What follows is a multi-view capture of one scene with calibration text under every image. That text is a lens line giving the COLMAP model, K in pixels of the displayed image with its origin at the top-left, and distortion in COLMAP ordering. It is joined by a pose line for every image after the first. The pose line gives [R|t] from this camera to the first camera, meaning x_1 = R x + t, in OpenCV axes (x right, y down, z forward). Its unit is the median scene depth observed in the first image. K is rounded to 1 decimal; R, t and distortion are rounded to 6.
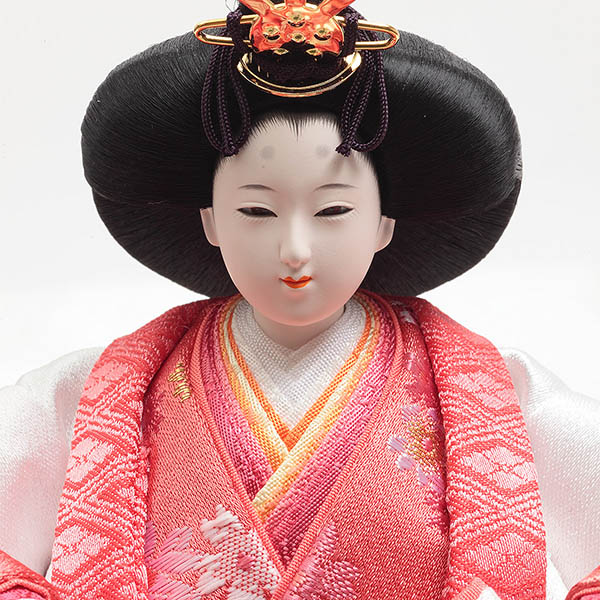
lens RADIAL K [[2779.2, 0, 299.3], [0, 2779.2, 302.6], [0, 0, 1]] dist [0.138282, 0.000000]
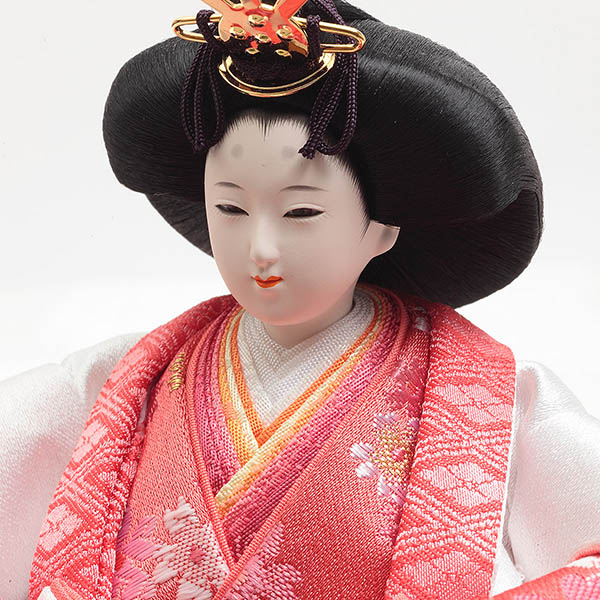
lens RADIAL K [[2779.2, 0, 298.5], [0, 2779.2, 294.0], [0, 0, 1]] dist [0.138282, 0.000000]
pose [[0.948318, 0.065767, -0.310432, 0.318790], [-0.062055, 0.997834, 0.021833, -0.025313], [0.311196, -0.001441, 0.950345, 0.052228]]
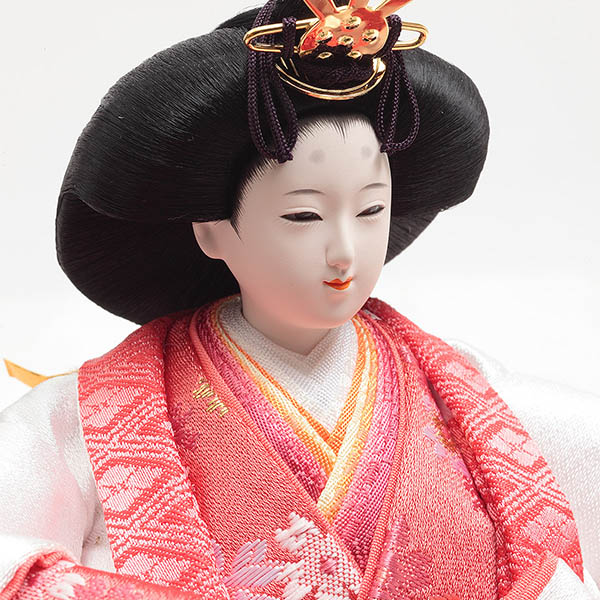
lens RADIAL K [[2779.2, 0, 302.6], [0, 2779.2, 301.9], [0, 0, 1]] dist [0.138282, 0.000000]
pose [[0.891289, -0.083557, 0.445670, -0.460202], [0.094288, 0.995543, -0.001915, -0.000162], [-0.443524, 0.043728, 0.895195, 0.103033]]
